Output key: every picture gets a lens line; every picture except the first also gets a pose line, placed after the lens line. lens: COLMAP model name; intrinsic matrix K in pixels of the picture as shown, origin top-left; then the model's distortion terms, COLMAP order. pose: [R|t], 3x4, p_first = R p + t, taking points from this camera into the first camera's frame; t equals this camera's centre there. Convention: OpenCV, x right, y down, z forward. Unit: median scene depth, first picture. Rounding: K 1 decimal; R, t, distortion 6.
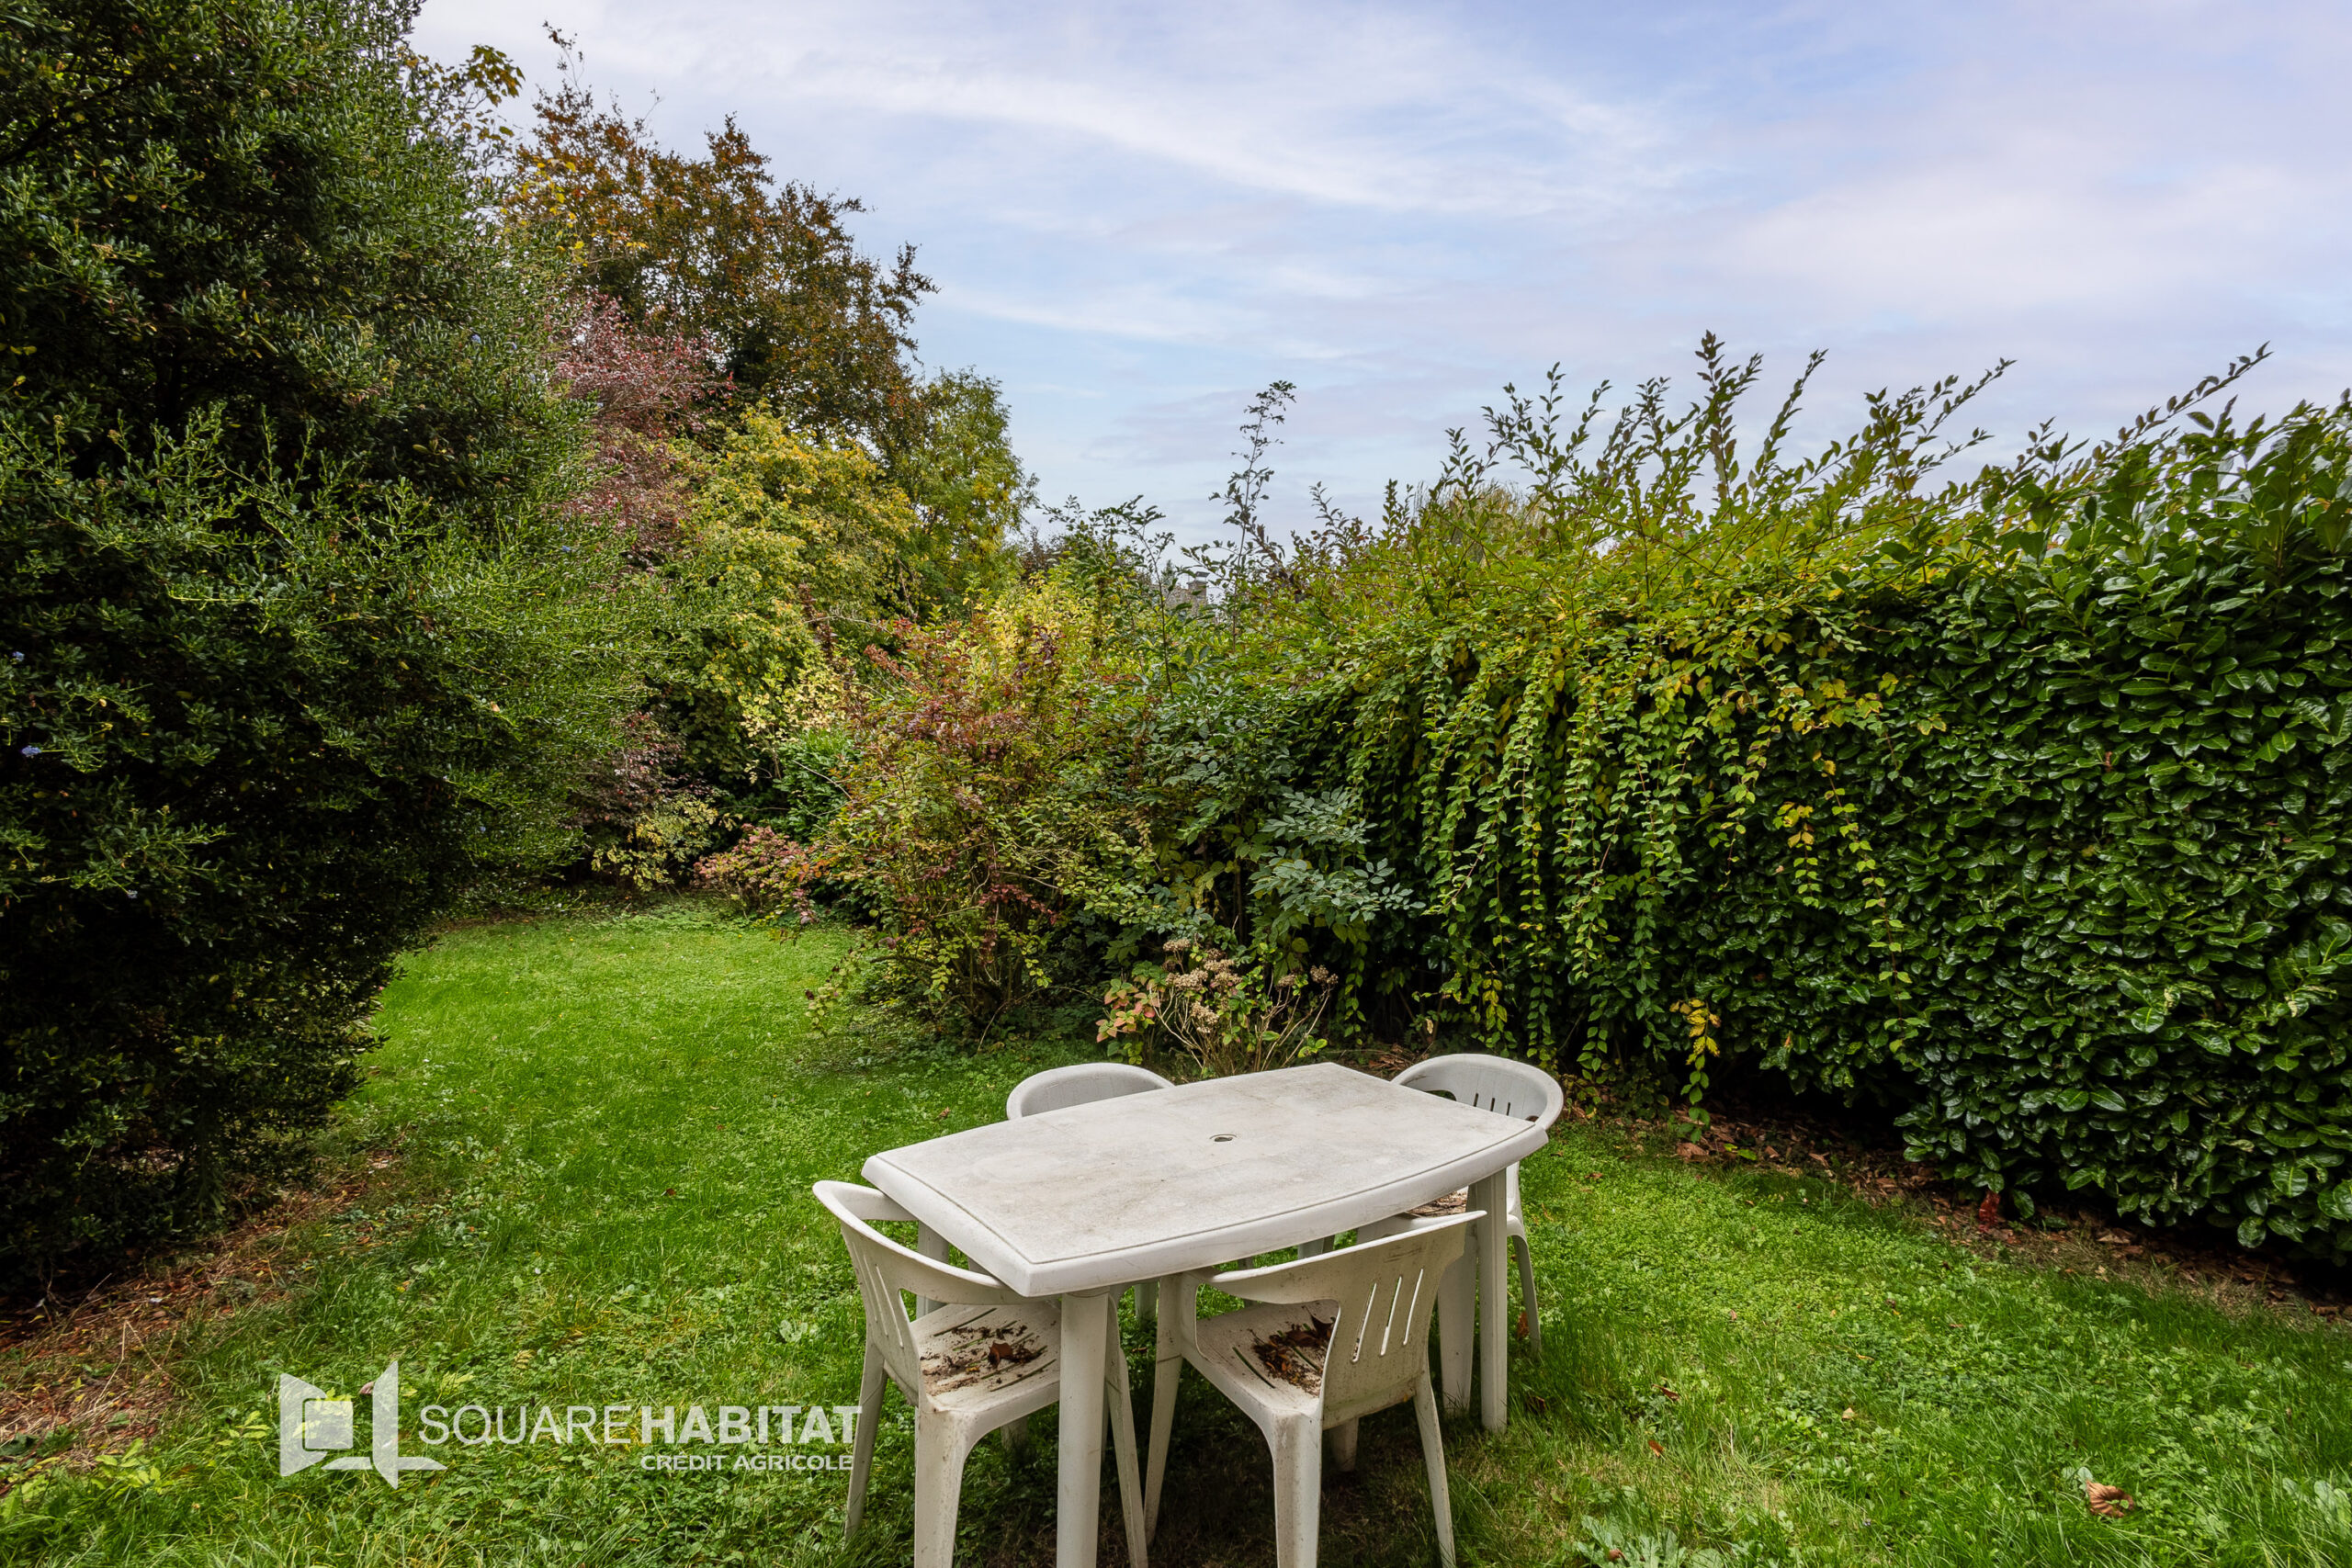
lens RADIAL K [[1090.9, 0, 1178.6], [0, 1090.9, 791.8], [0, 0, 1]] dist [0.003920, 0.000457]
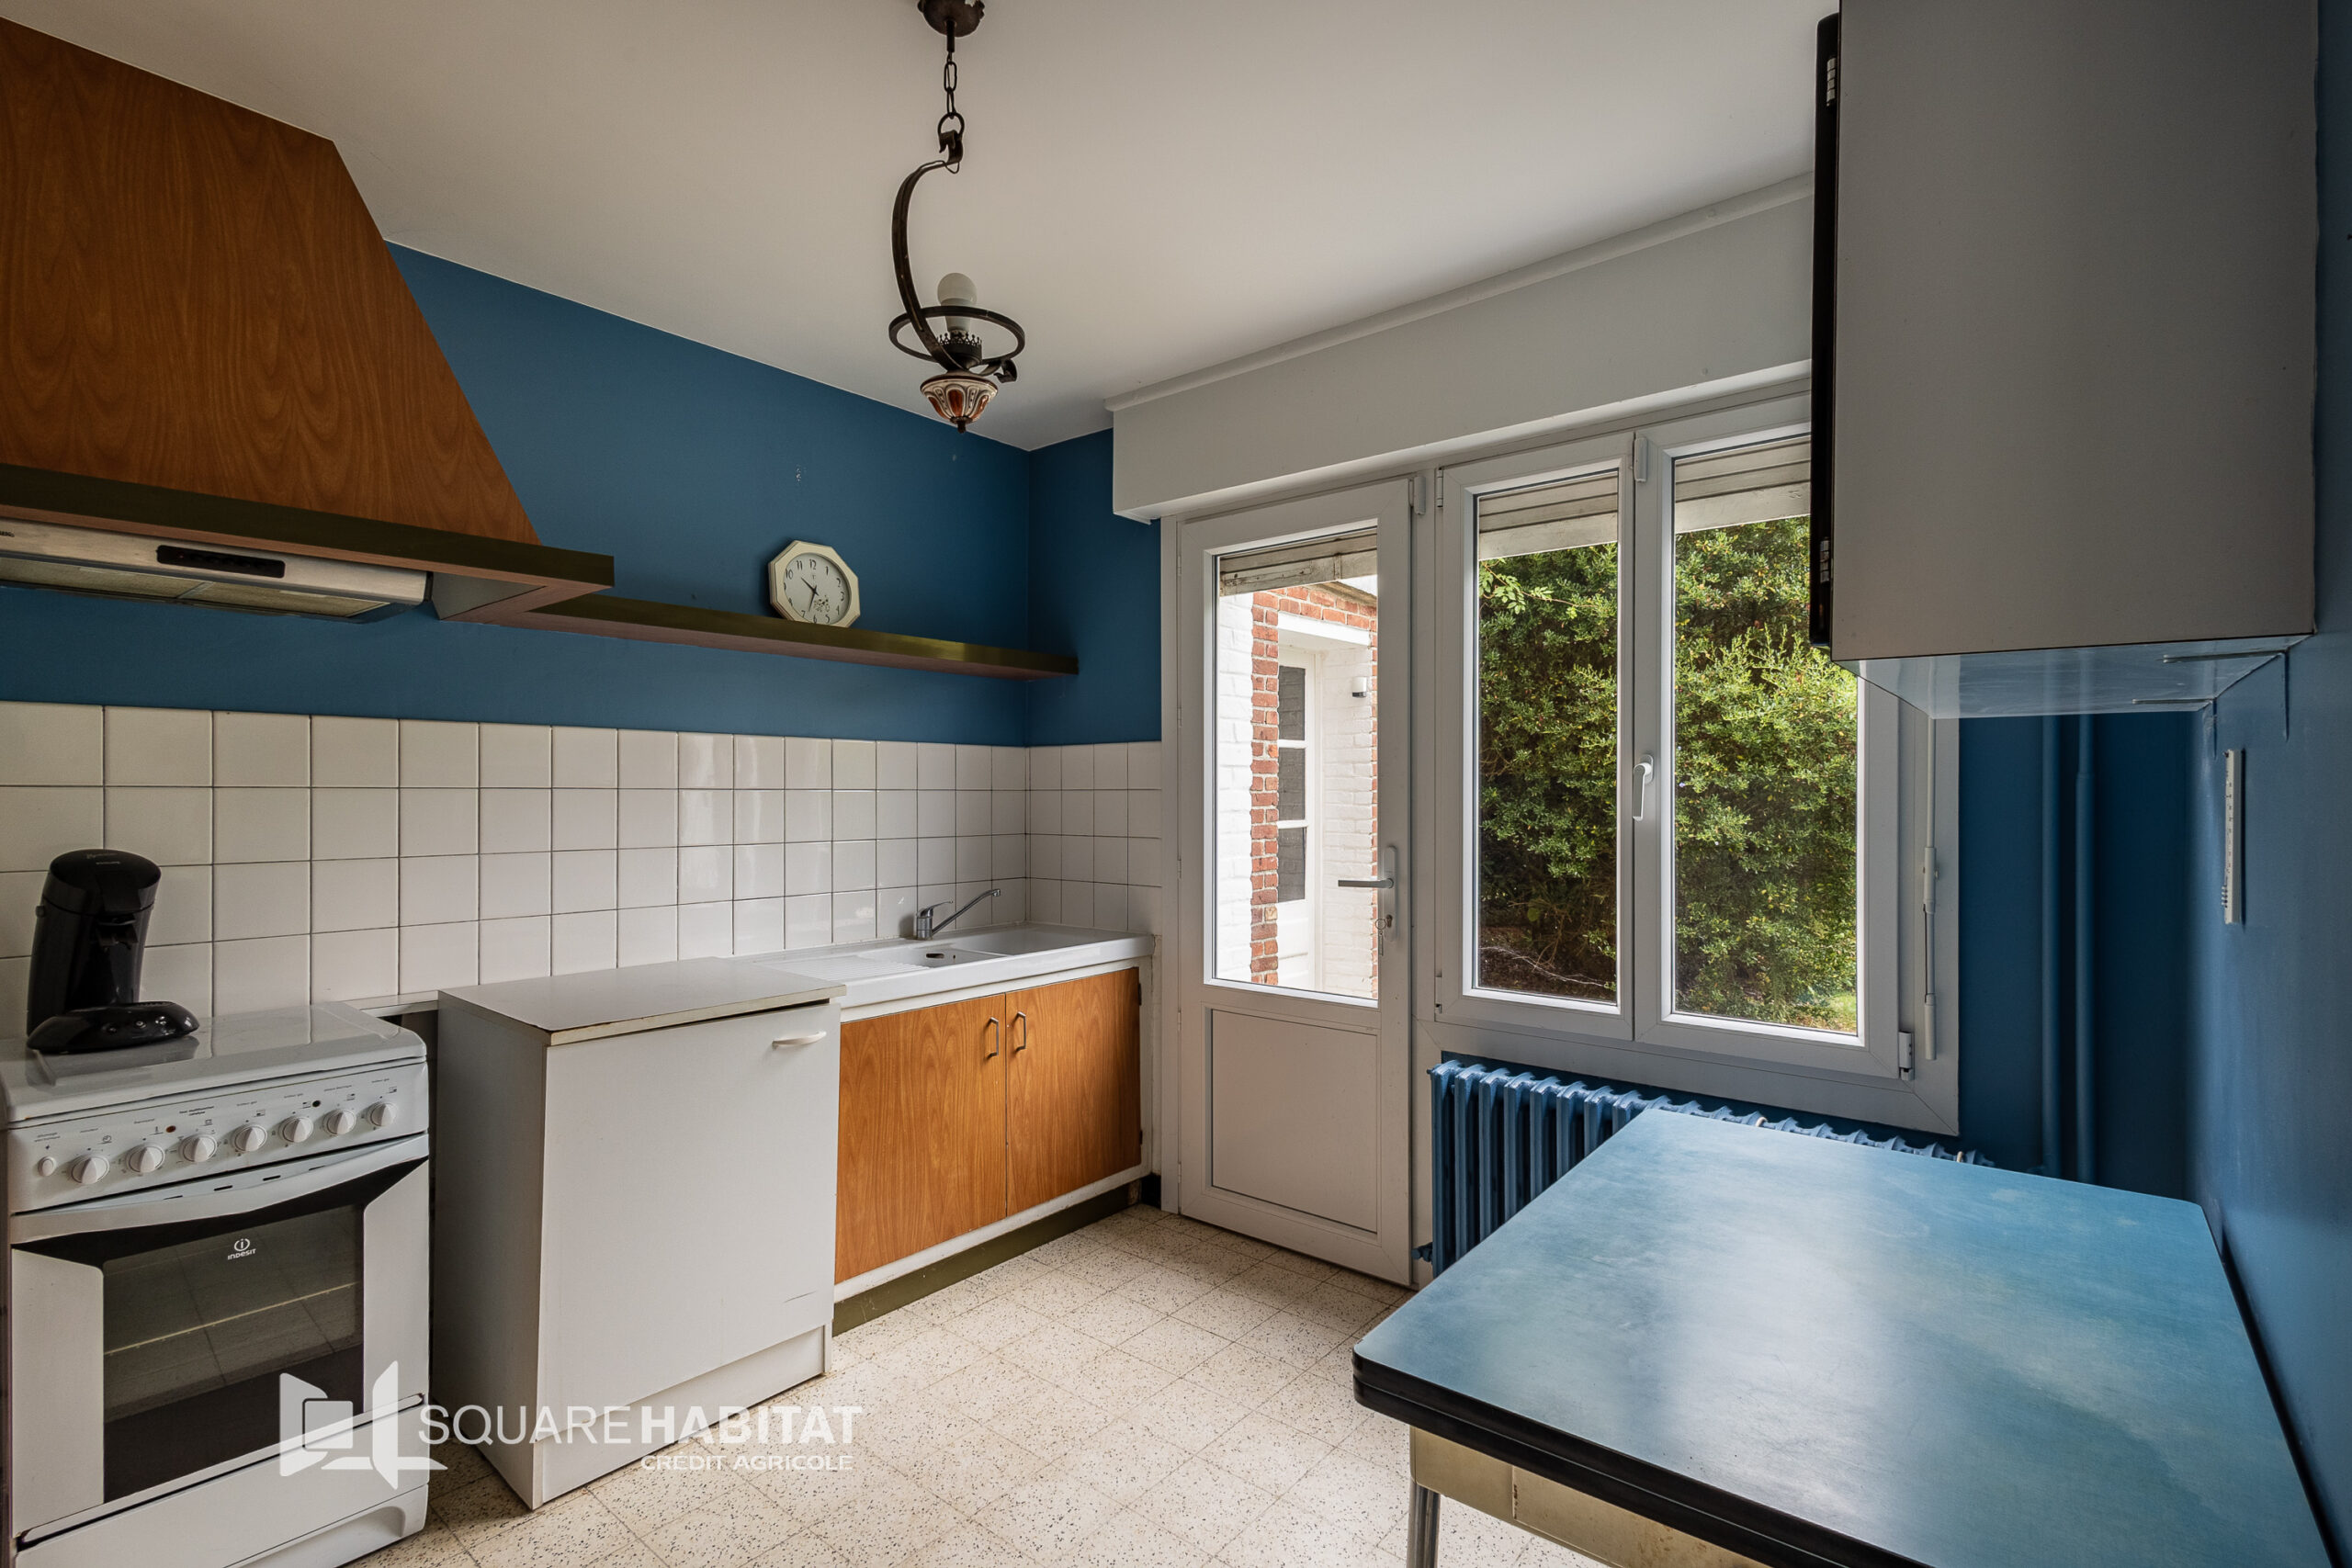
lens RADIAL K [[1090.9, 0, 1177.3], [0, 1090.9, 791.9], [0, 0, 1]] dist [0.003920, 0.000457]
pose [[0.200650, -0.006973, -0.979638, 1.103141], [-0.002278, 0.999969, -0.007584, 0.002120], [0.979660, 0.003753, 0.200628, -0.608550]]
